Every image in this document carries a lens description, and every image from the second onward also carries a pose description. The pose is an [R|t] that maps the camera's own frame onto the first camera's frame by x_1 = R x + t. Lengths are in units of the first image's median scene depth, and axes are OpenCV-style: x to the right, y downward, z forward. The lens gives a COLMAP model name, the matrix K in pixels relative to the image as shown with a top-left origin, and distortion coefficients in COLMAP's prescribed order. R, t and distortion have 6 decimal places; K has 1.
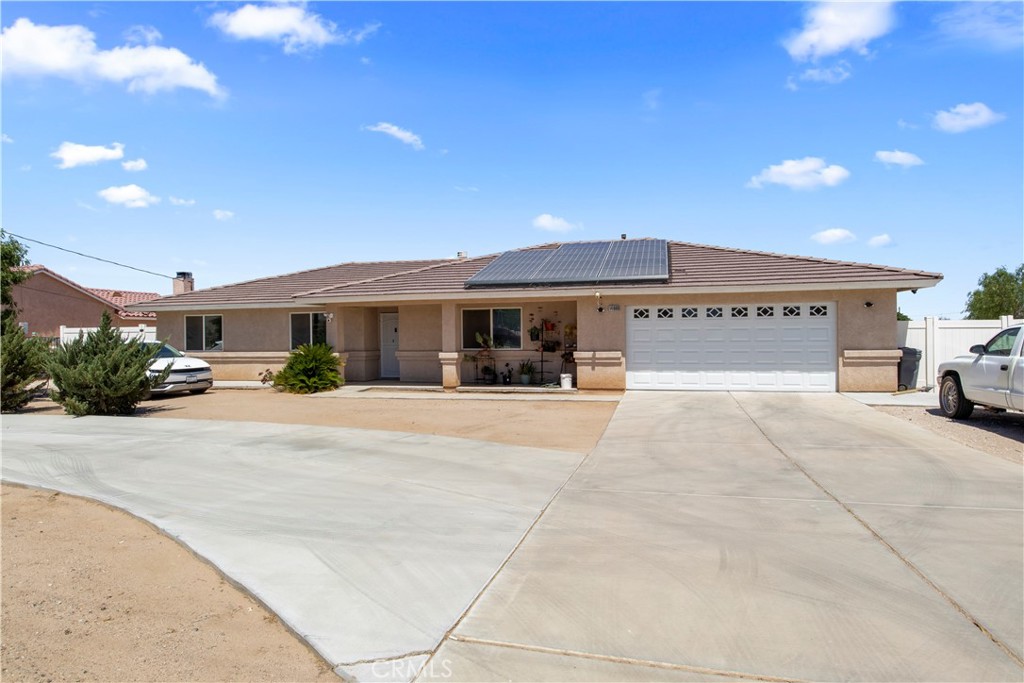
lens RADIAL K [[614.4, 0, 512.0], [0, 614.4, 341.5], [0, 0, 1]] dist [-0.007681, -0.001035]
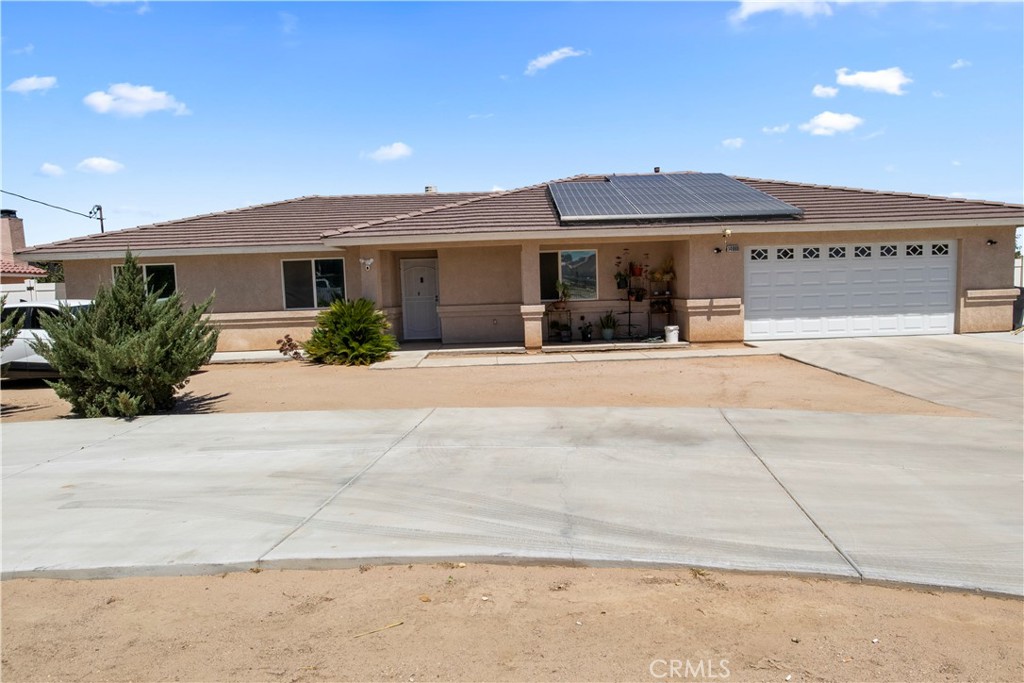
lens RADIAL K [[652.0, 0, 512.0], [0, 652.0, 341.5], [0, 0, 1]] dist [-0.006268, -0.001097]
pose [[0.963068, -0.044028, 0.265634, -0.374381], [0.024391, 0.996750, 0.076778, -0.001206], [-0.268151, -0.067463, 0.961012, 0.178769]]
